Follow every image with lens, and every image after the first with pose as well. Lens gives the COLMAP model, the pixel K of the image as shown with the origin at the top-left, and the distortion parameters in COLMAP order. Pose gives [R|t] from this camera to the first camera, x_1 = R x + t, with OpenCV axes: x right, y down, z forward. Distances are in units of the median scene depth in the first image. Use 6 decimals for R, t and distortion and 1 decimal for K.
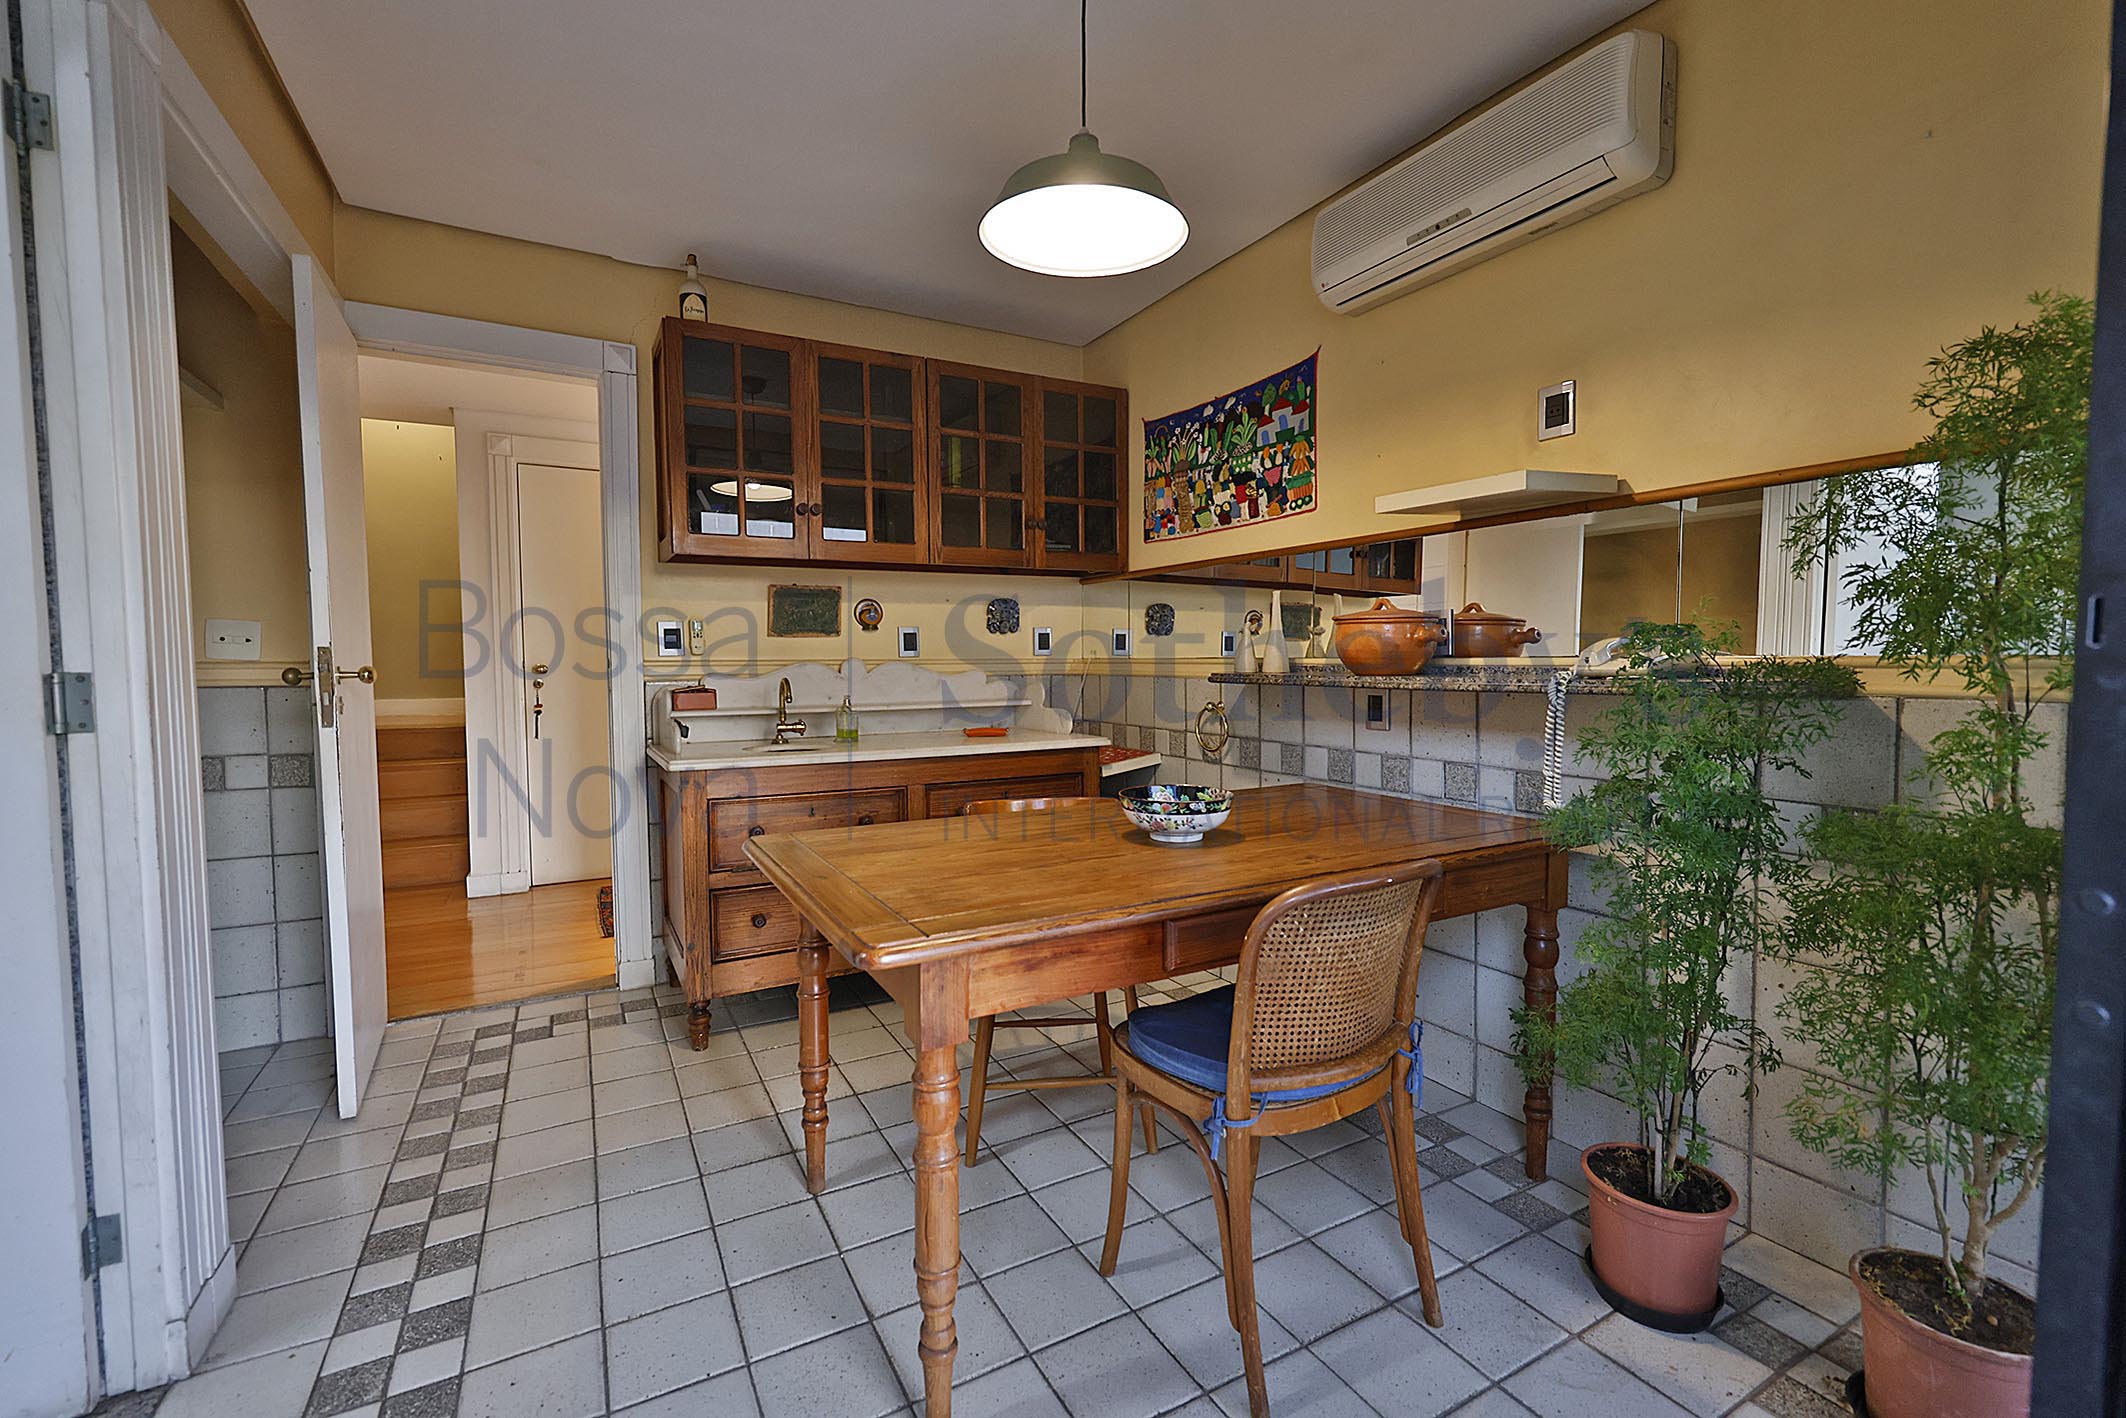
lens RADIAL K [[900.2, 0, 1063.0], [0, 900.2, 709.0], [0, 0, 1]] dist [-0.000343, 0.000155]
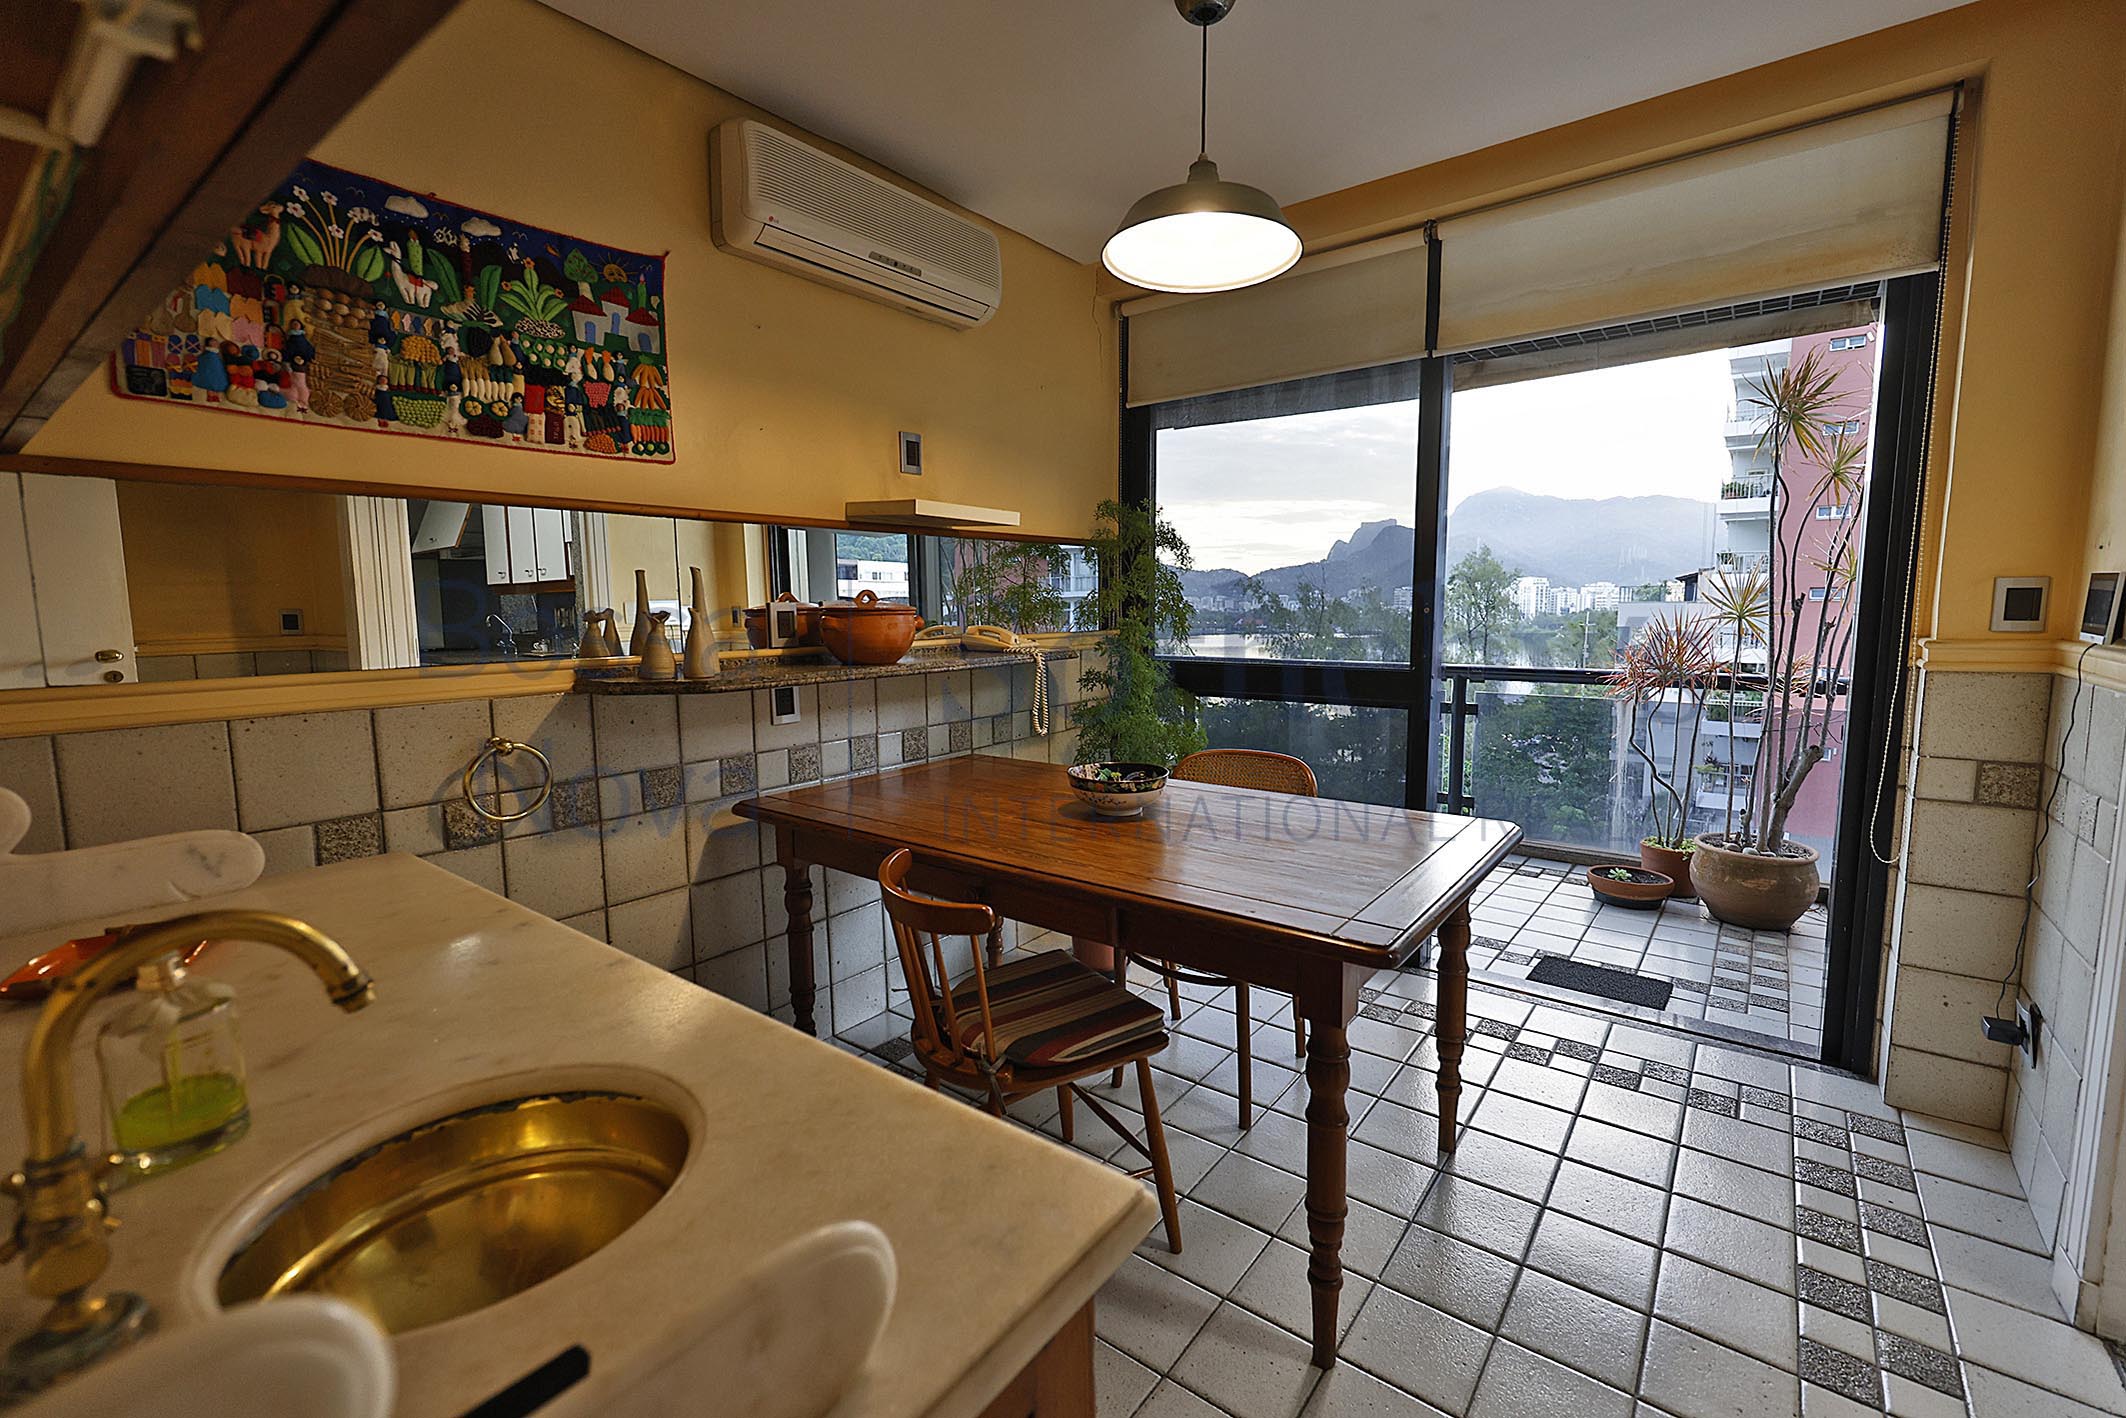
lens RADIAL K [[900.2, 0, 1063.0], [0, 900.2, 709.0], [0, 0, 1]] dist [-0.000343, 0.000155]
pose [[-0.387776, -0.104556, 0.915805, -0.551904], [0.060240, 0.988547, 0.138368, -0.091997], [-0.919783, 0.108824, -0.377036, 0.941215]]
